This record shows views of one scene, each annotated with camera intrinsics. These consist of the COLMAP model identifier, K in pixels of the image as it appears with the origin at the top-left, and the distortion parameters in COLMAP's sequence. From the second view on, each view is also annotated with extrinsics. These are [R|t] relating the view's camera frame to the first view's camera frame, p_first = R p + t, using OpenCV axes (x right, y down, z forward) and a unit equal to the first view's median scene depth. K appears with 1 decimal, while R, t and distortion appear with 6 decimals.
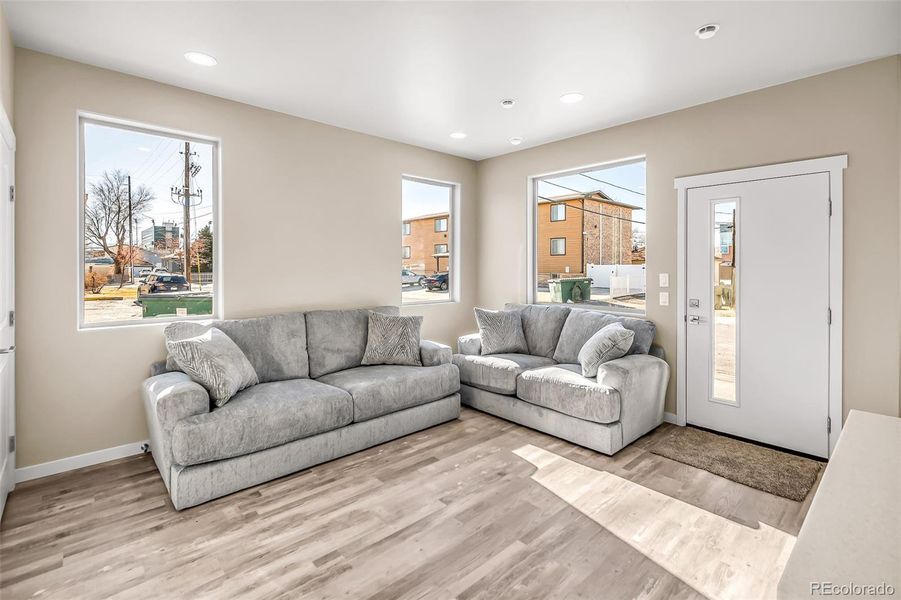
lens RADIAL K [[418.4, 0, 448.1], [0, 418.4, 266.3], [0, 0, 1]] dist [-0.001568, -0.000465]
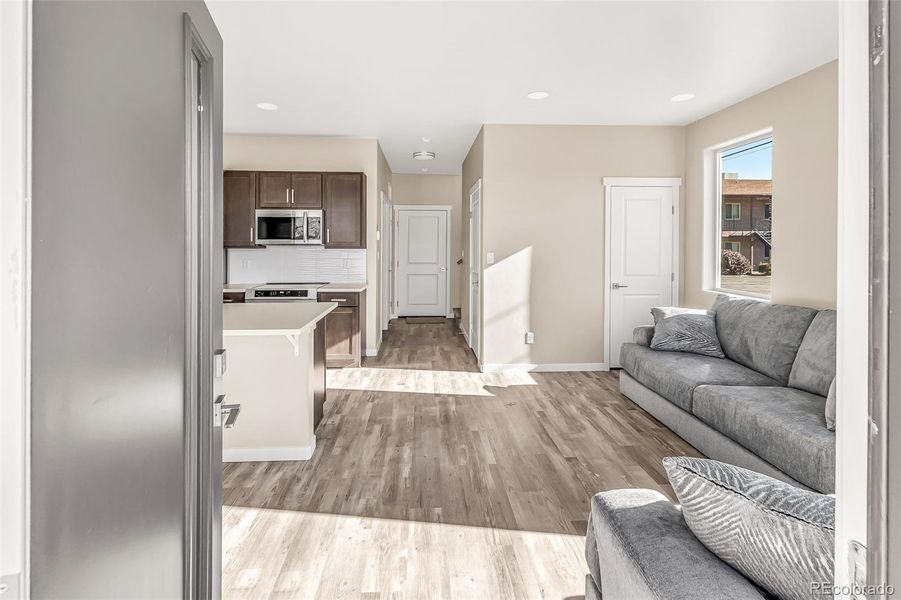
lens RADIAL K [[425.5, 0, 451.0], [0, 425.5, 240.4], [0, 0, 1]] dist [0.013599, 0.000098]
pose [[-0.621566, -0.013009, -0.783254, 1.023460], [-0.004151, 0.999903, -0.013314, -0.010723], [0.783351, -0.005024, -0.621560, 1.355309]]
